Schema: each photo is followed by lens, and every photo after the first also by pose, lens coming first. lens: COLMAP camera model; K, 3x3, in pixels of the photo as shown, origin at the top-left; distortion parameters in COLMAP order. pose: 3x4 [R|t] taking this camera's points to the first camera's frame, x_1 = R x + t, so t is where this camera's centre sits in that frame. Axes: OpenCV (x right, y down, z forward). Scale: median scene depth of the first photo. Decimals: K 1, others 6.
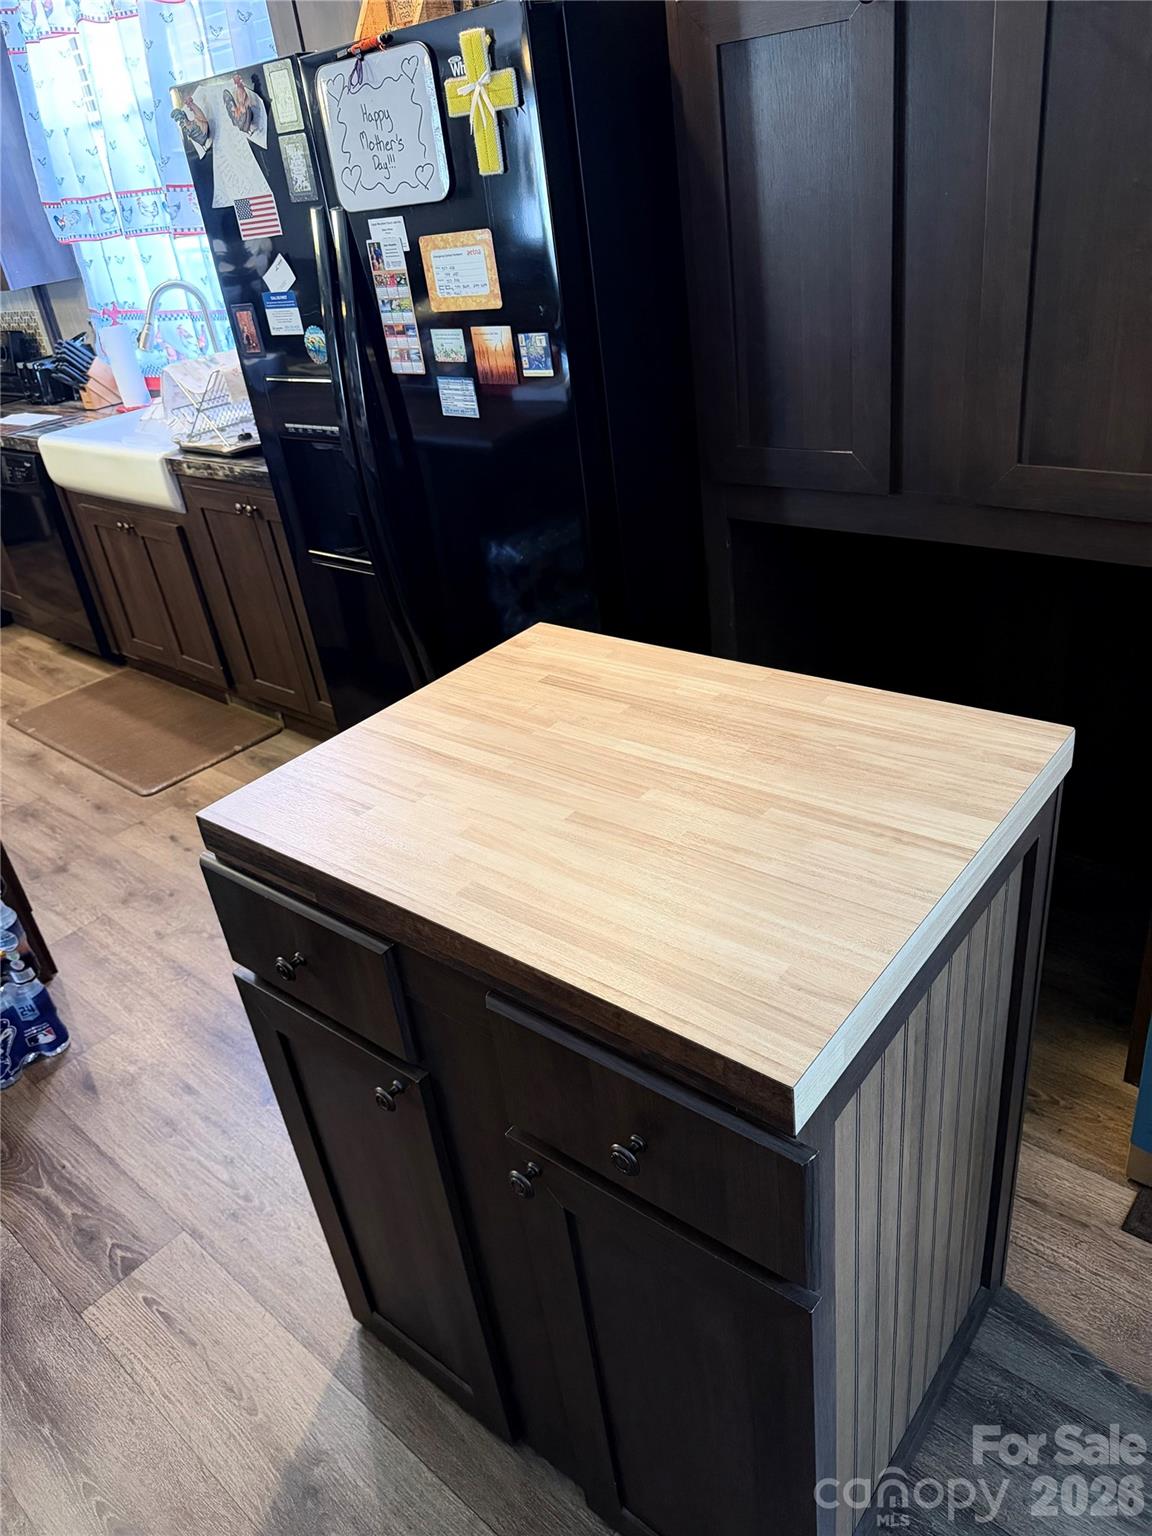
lens RADIAL K [[1083.8, 0, 576.0], [0, 1083.8, 768.0], [0, 0, 1]] dist [0.024615, -0.051957]
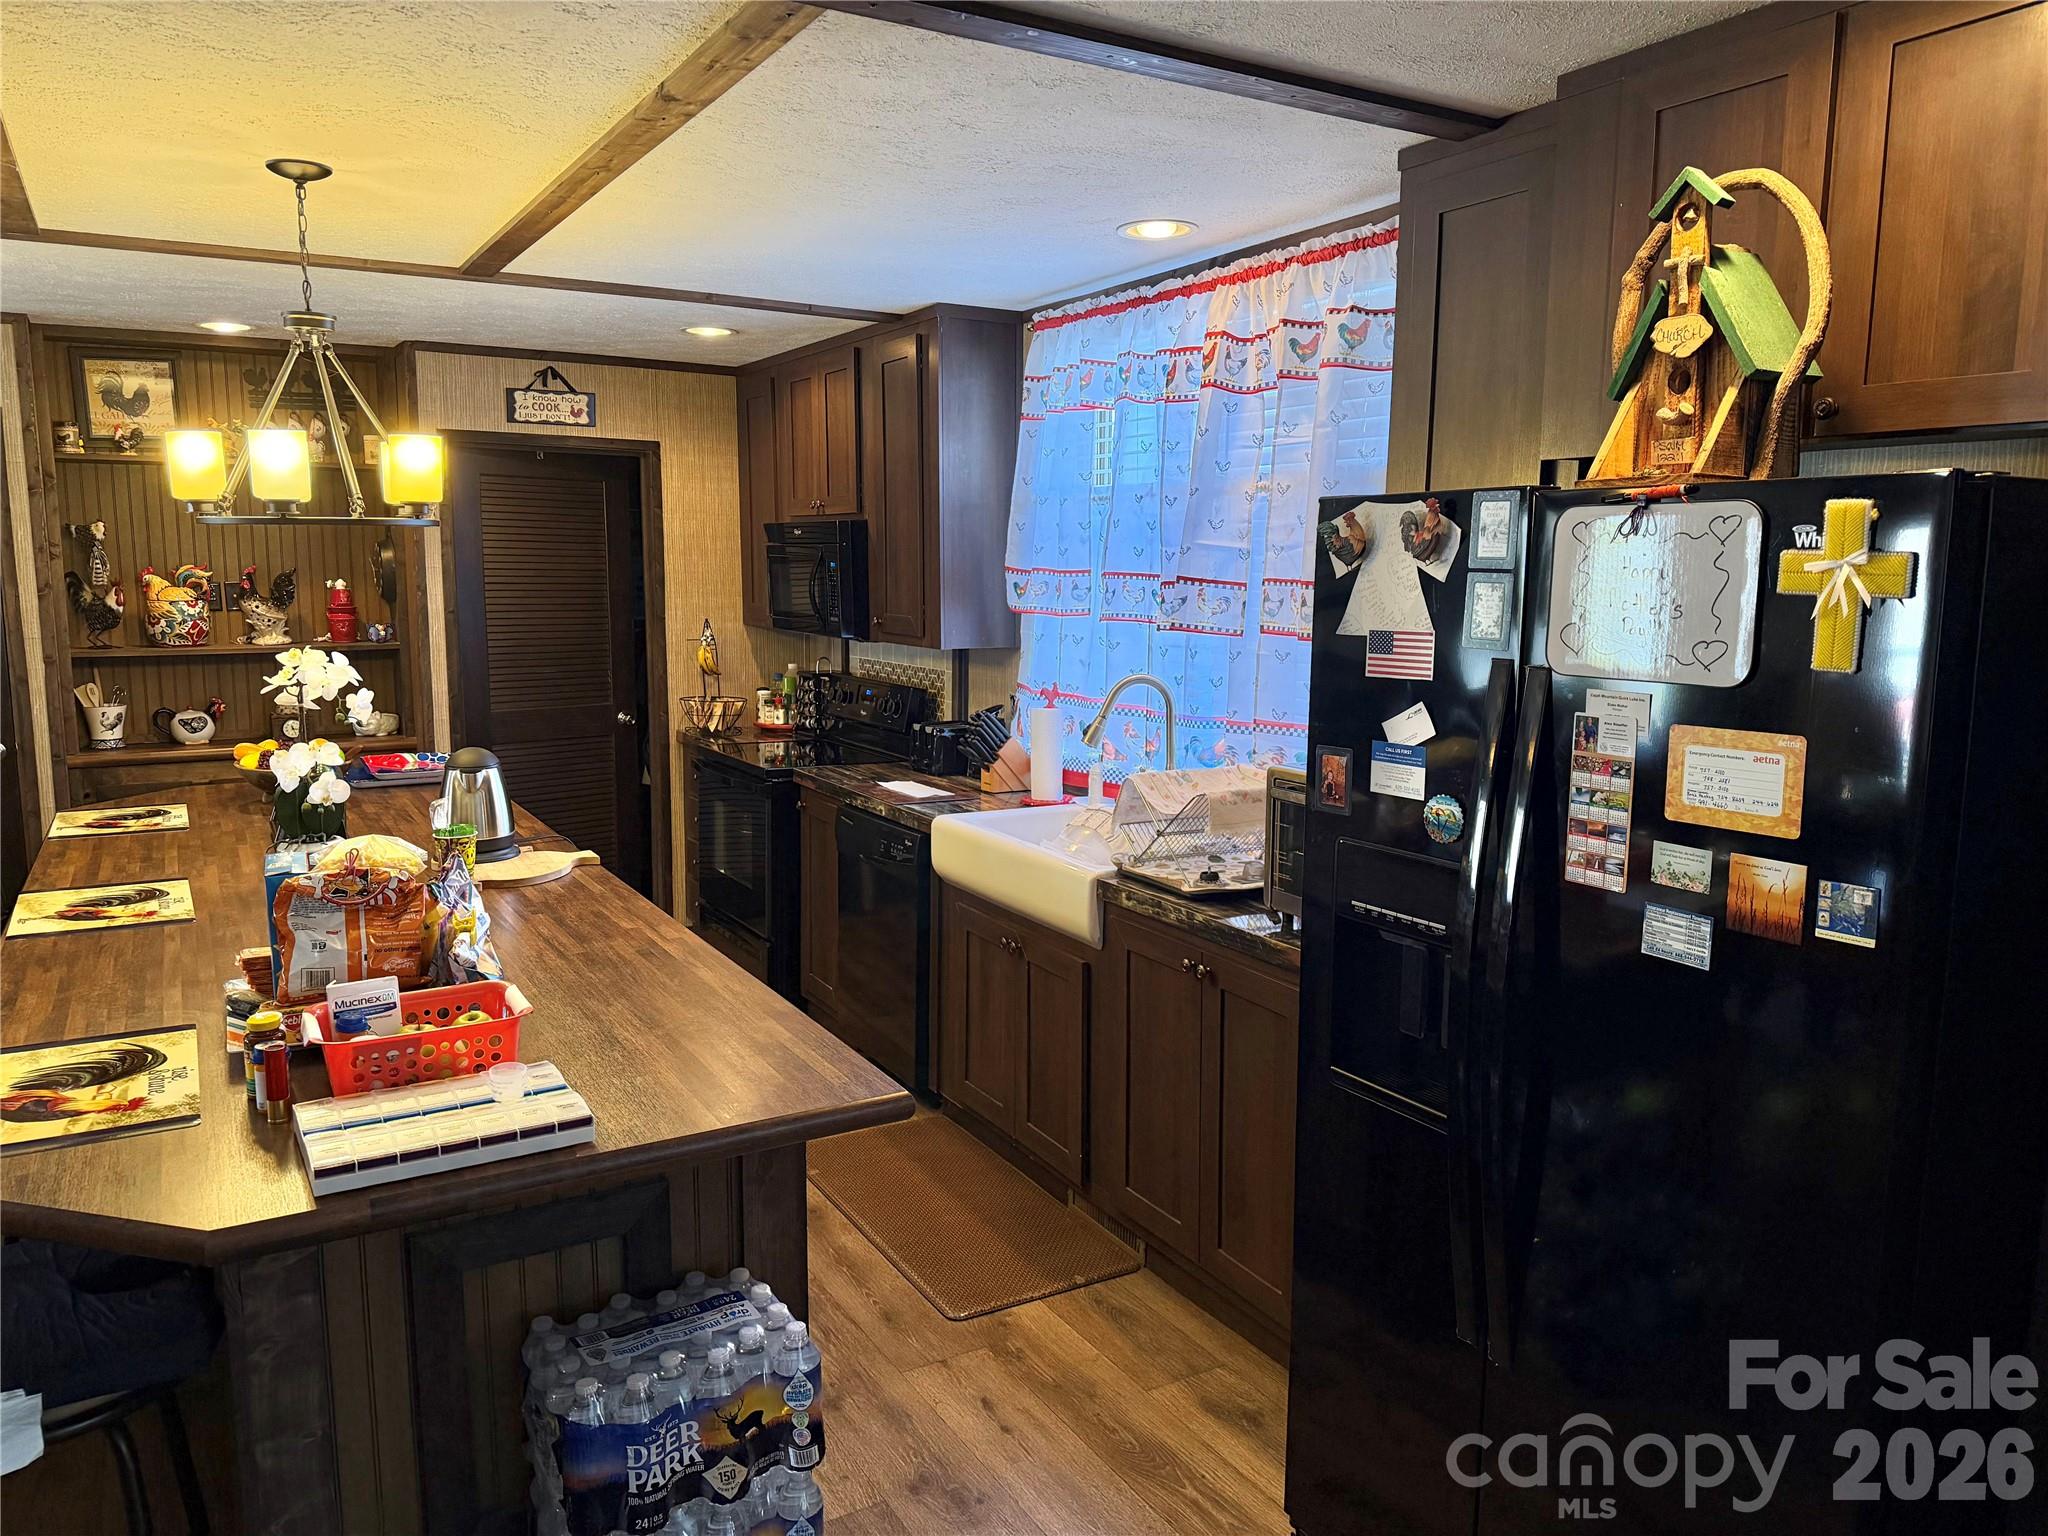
lens RADIAL K [[1416.6, 0, 1024.0], [0, 1416.6, 768.0], [0, 0, 1]] dist [0.137606, -0.287117]
pose [[0.941564, 0.175940, -0.287233, -0.232538], [-0.264956, 0.913391, -0.309055, -0.041351], [0.207981, 0.367099, 0.906632, 0.038562]]
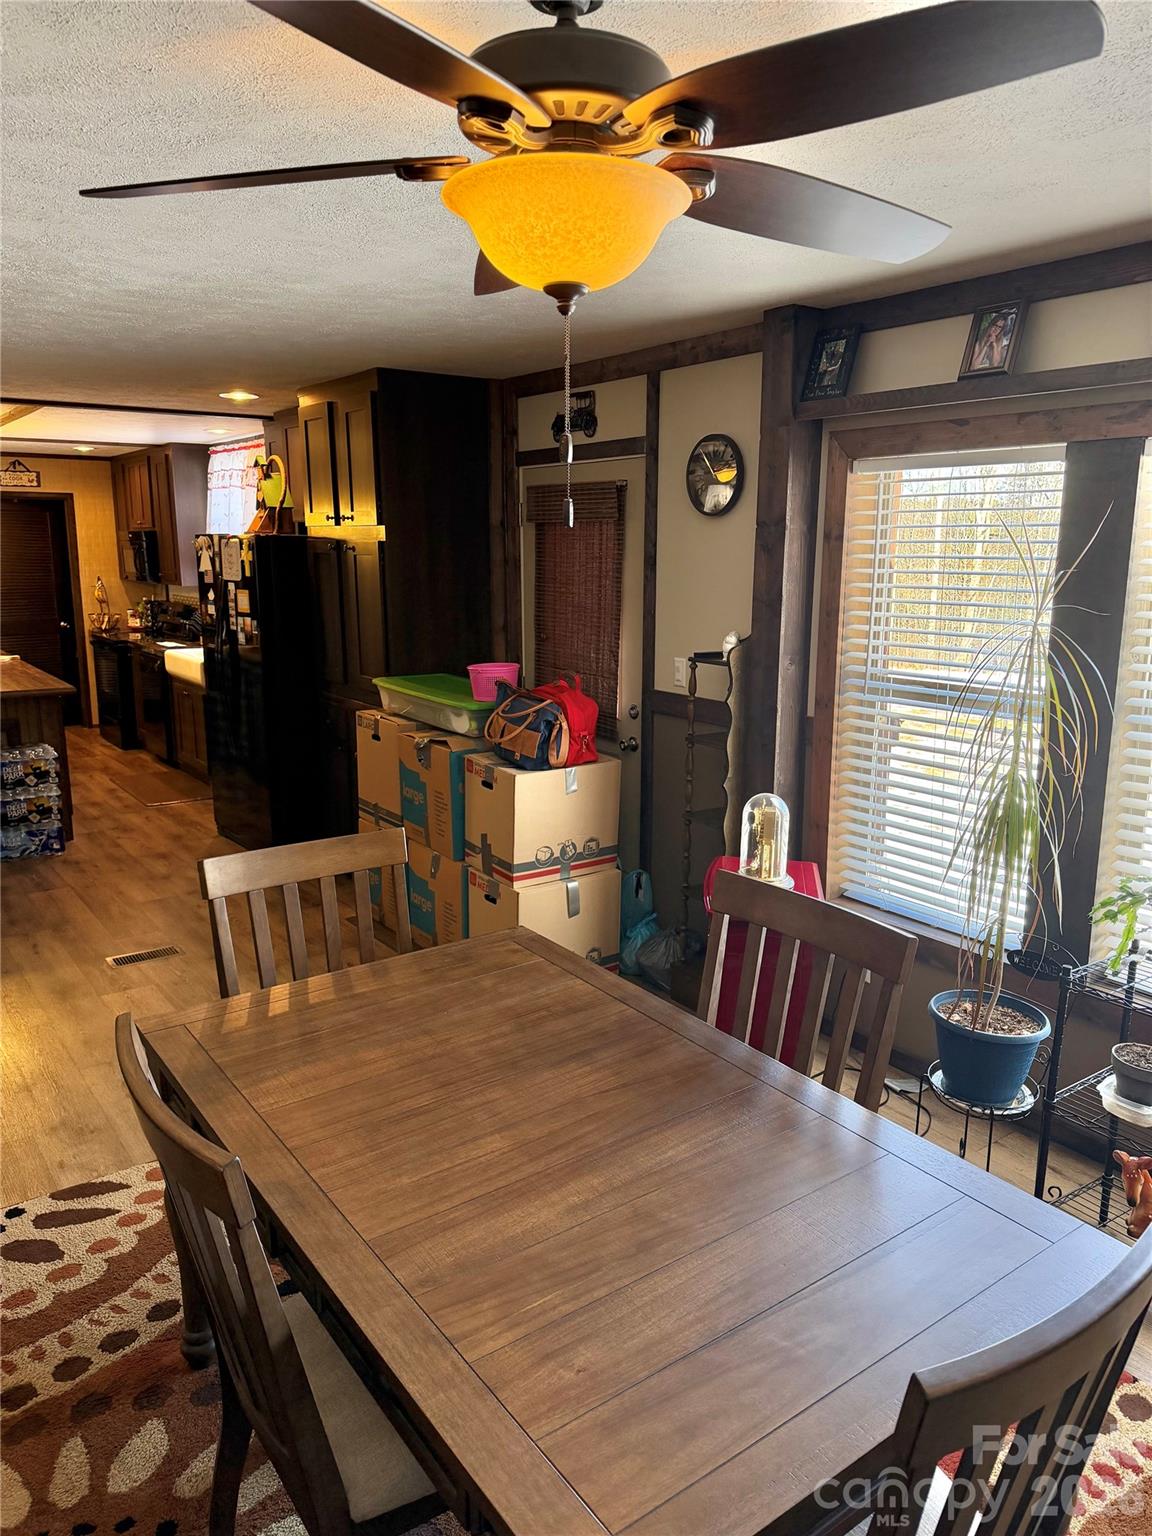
lens RADIAL K [[1083.8, 0, 576.0], [0, 1083.8, 768.0], [0, 0, 1]] dist [0.024615, -0.051957]
pose [[0.967259, 0.169230, -0.189132, 1.316194], [-0.217479, 0.936820, -0.273992, 0.579579], [0.130815, 0.306154, 0.942951, -1.505678]]
